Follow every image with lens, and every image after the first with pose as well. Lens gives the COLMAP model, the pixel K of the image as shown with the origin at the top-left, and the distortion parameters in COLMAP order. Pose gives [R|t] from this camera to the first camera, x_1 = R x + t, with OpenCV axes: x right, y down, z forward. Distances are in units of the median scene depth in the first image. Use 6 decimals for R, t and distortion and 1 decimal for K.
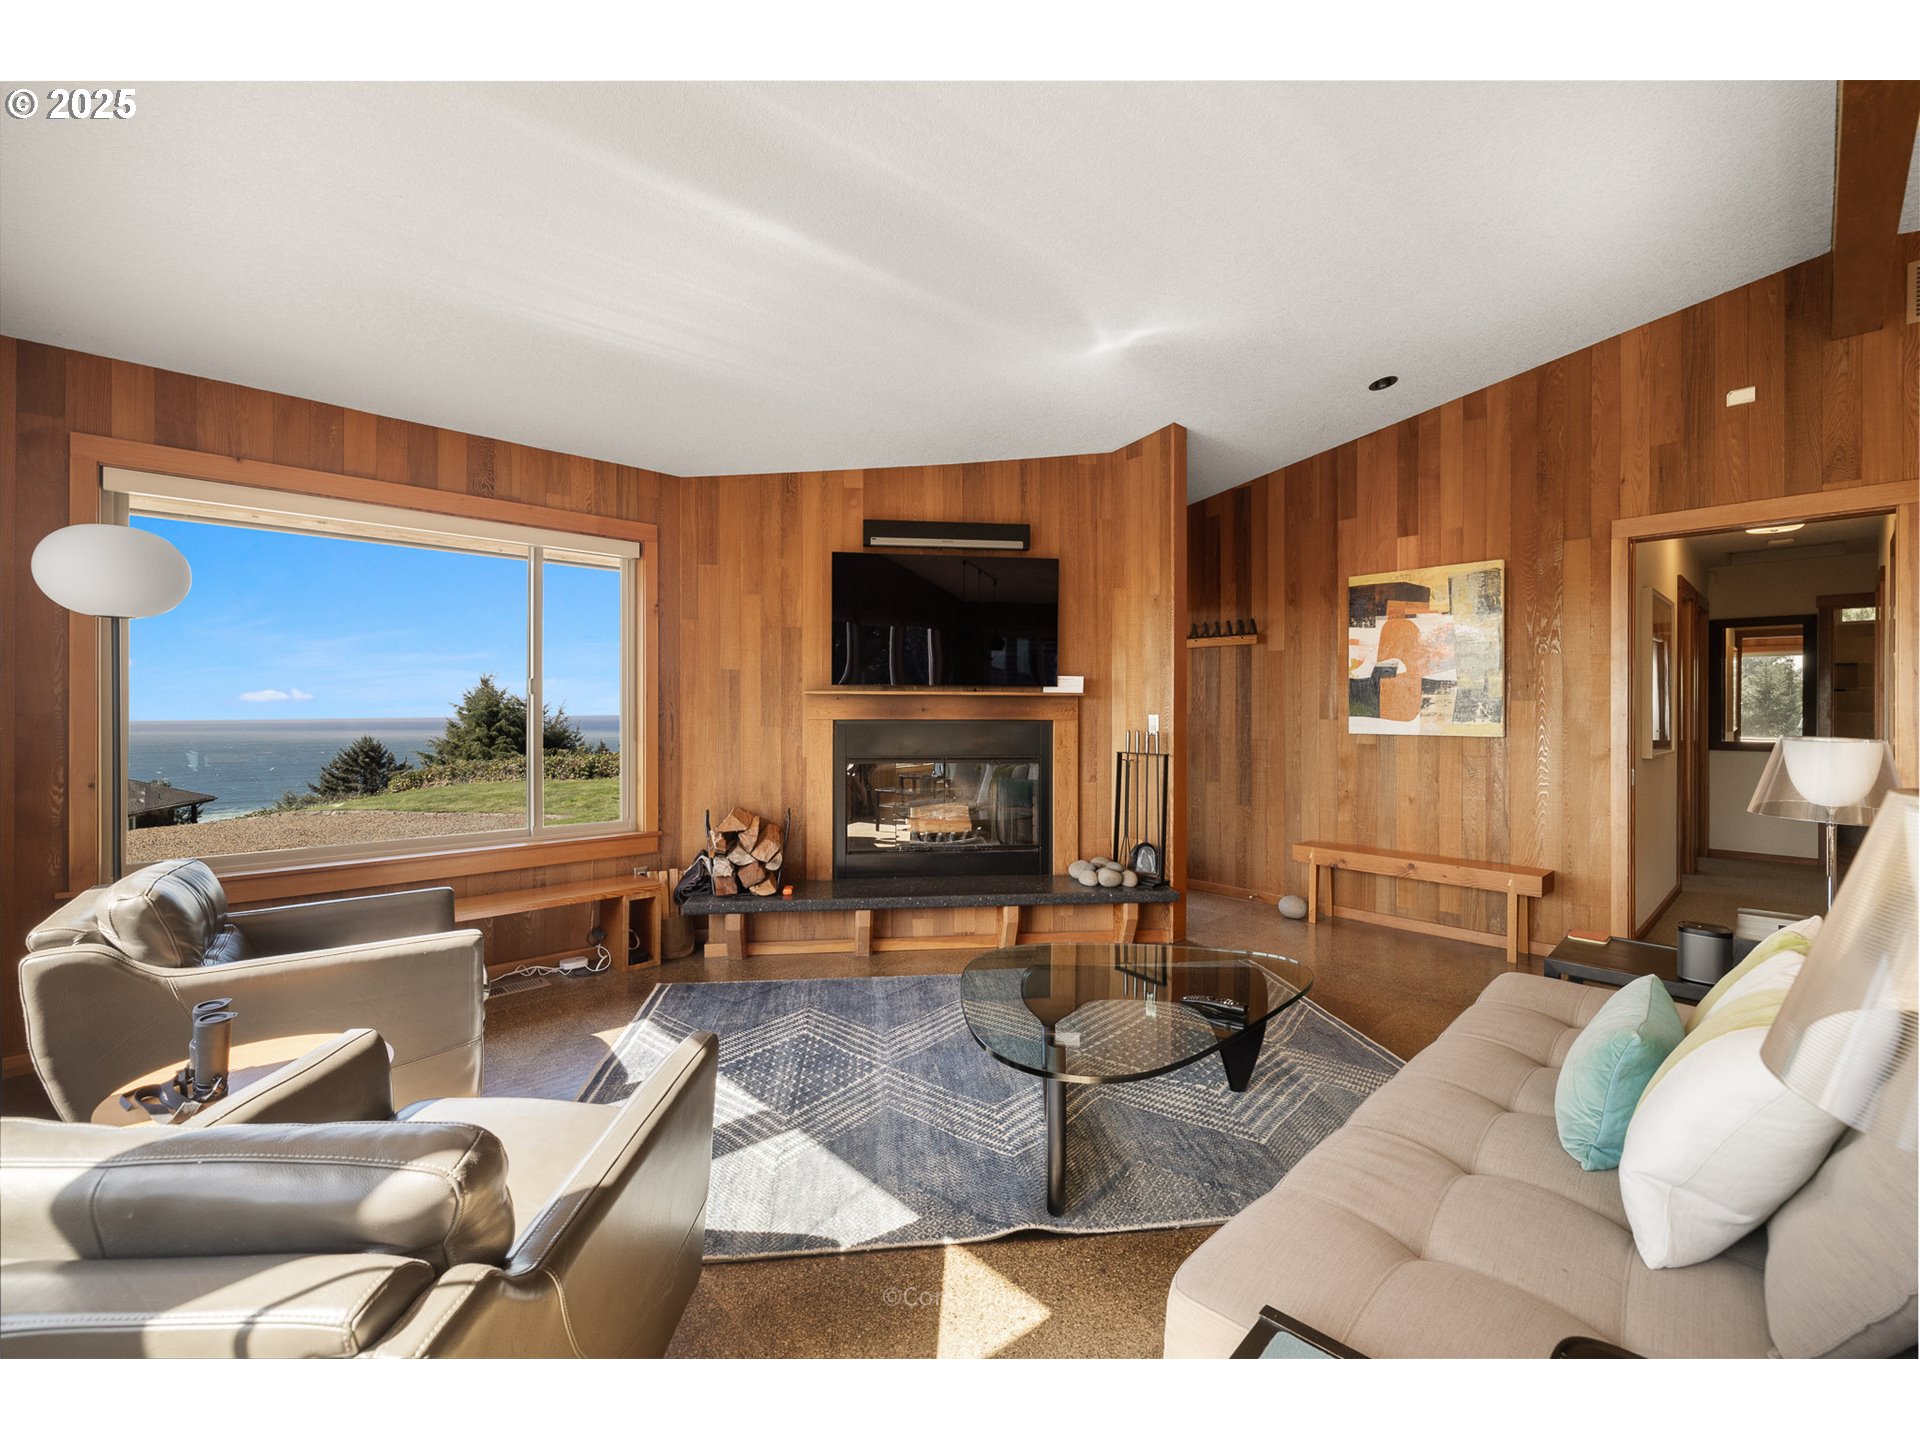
lens RADIAL K [[798.2, 0, 958.7], [0, 798.2, 709.4], [0, 0, 1]] dist [0.001074, 0.000512]
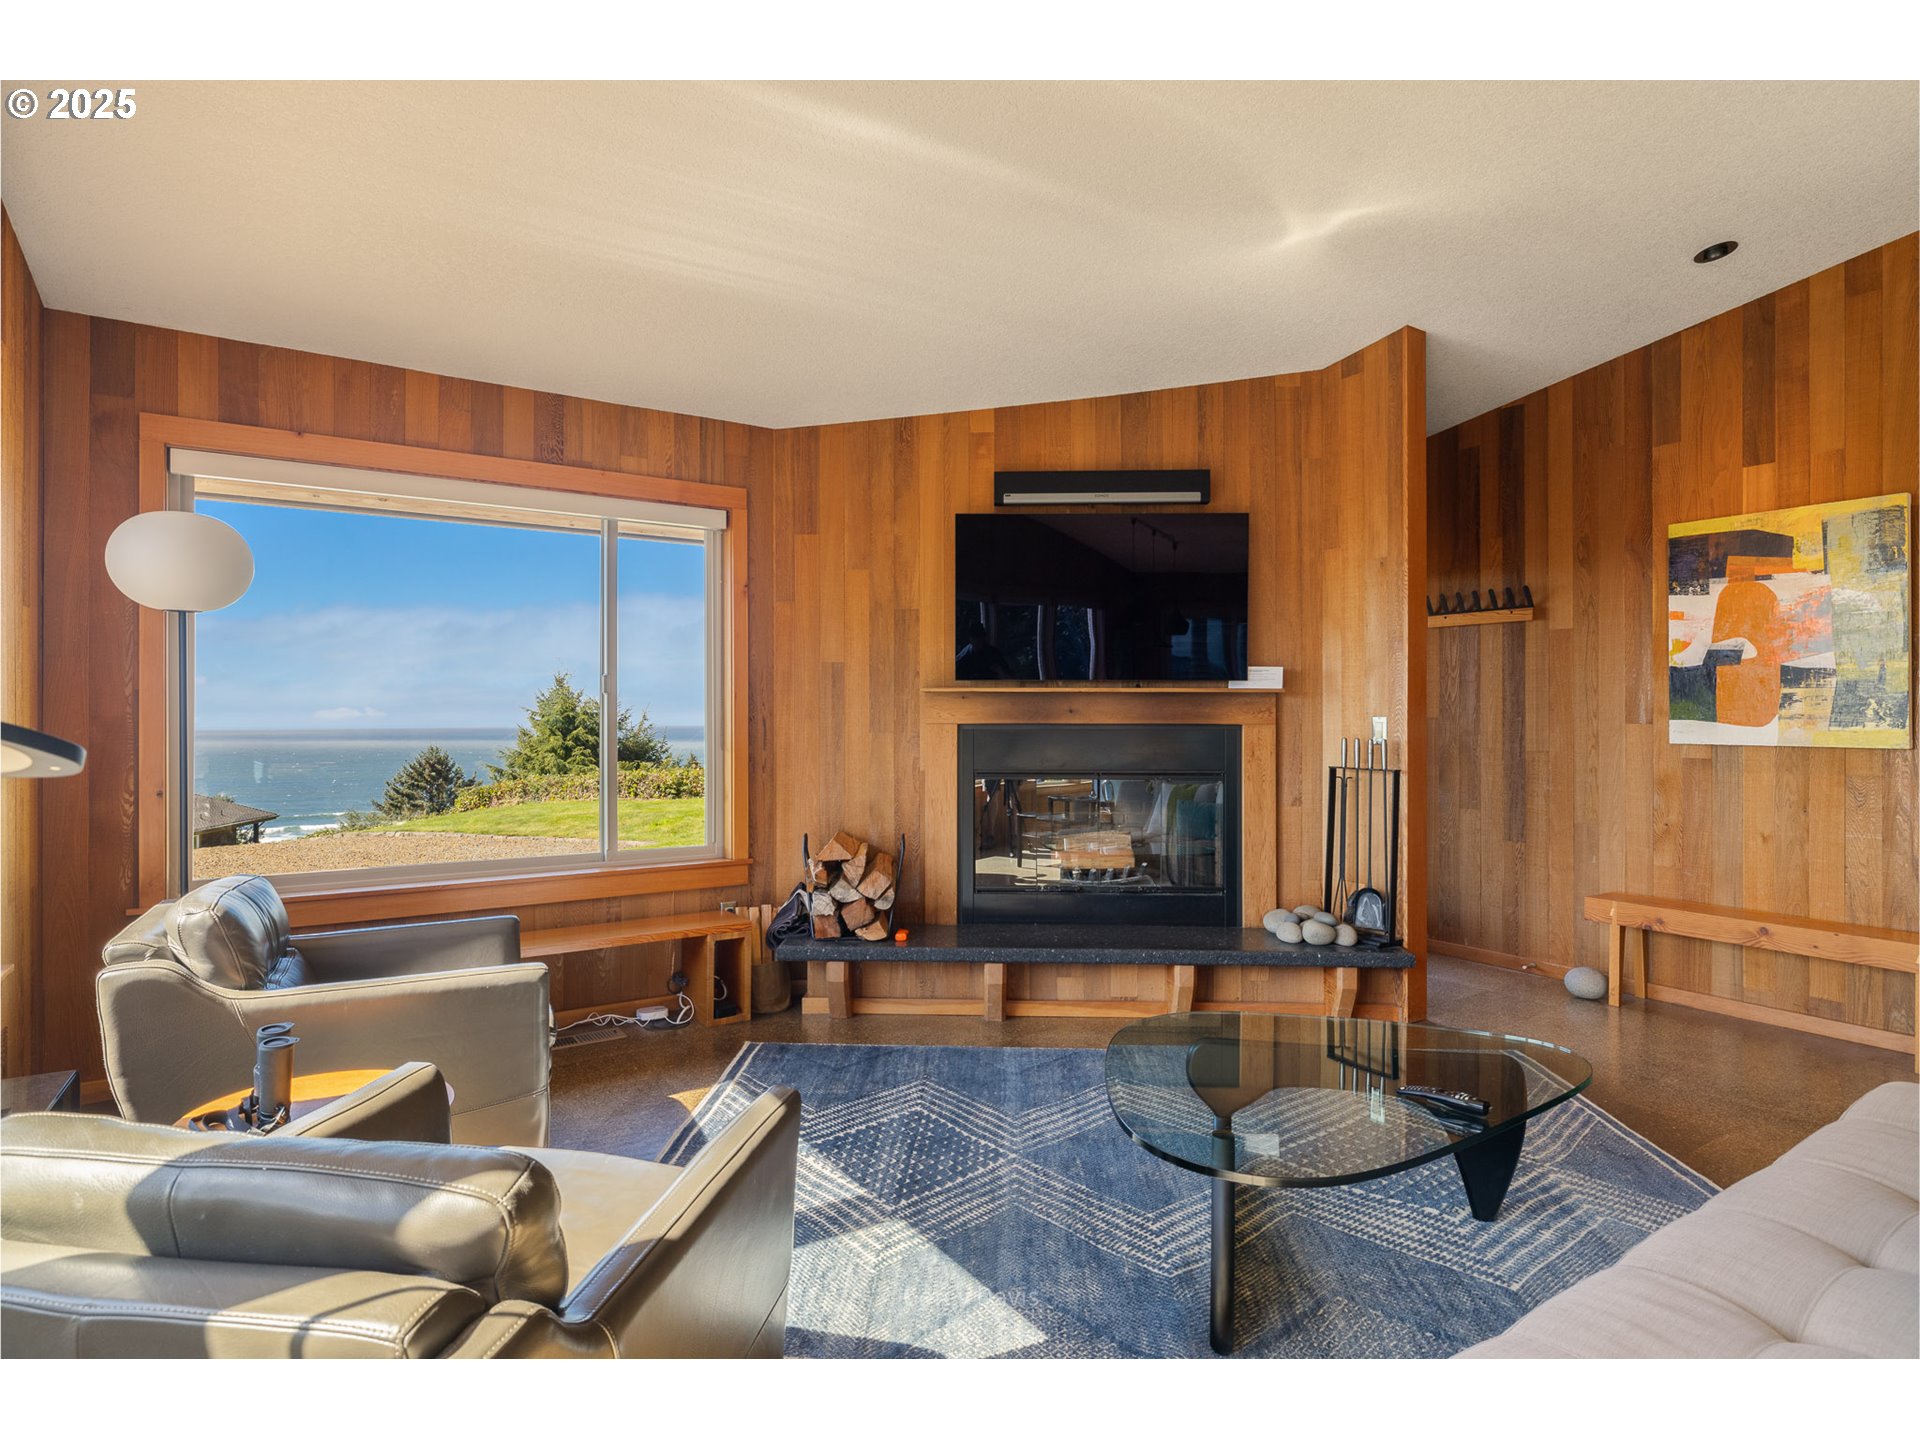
lens RADIAL K [[1033.4, 0, 964.9], [0, 1033.4, 713.1], [0, 0, 1]] dist [0.002293, -0.000107]
pose [[0.986818, -0.001883, -0.161820, 0.017416], [0.001781, 0.999998, -0.000779, 0.002851], [0.161821, 0.000481, 0.986820, -0.018891]]
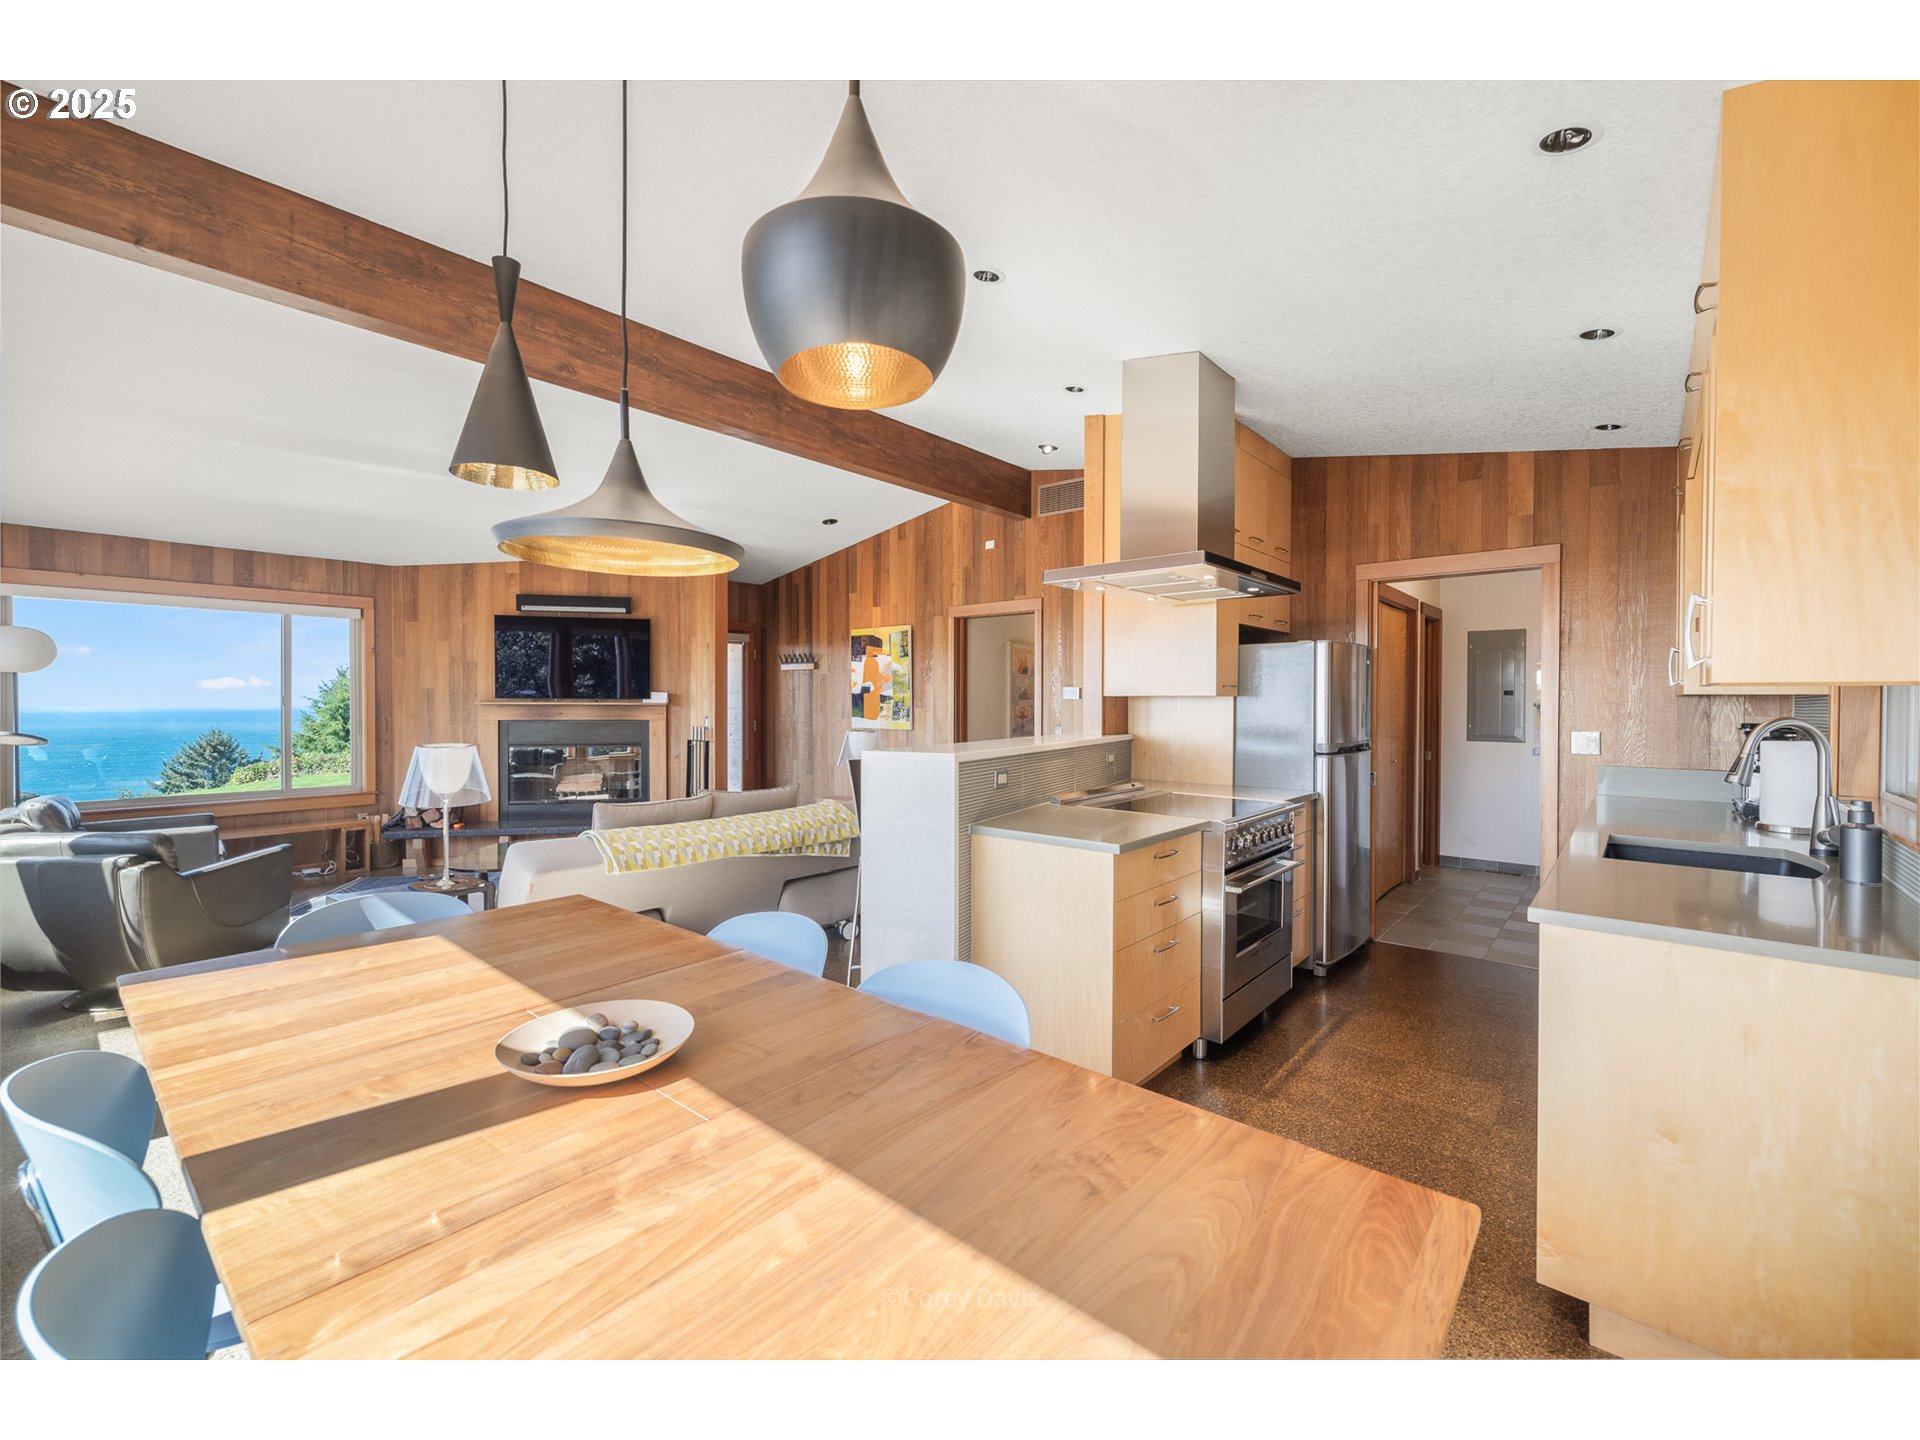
lens RADIAL K [[798.2, 0, 958.7], [0, 798.2, 709.4], [0, 0, 1]] dist [0.001074, 0.000512]
pose [[0.994021, -0.000950, 0.109185, 0.582070], [-0.000319, 0.999933, 0.011602, -0.027341], [-0.109189, -0.011567, 0.993954, -0.679445]]
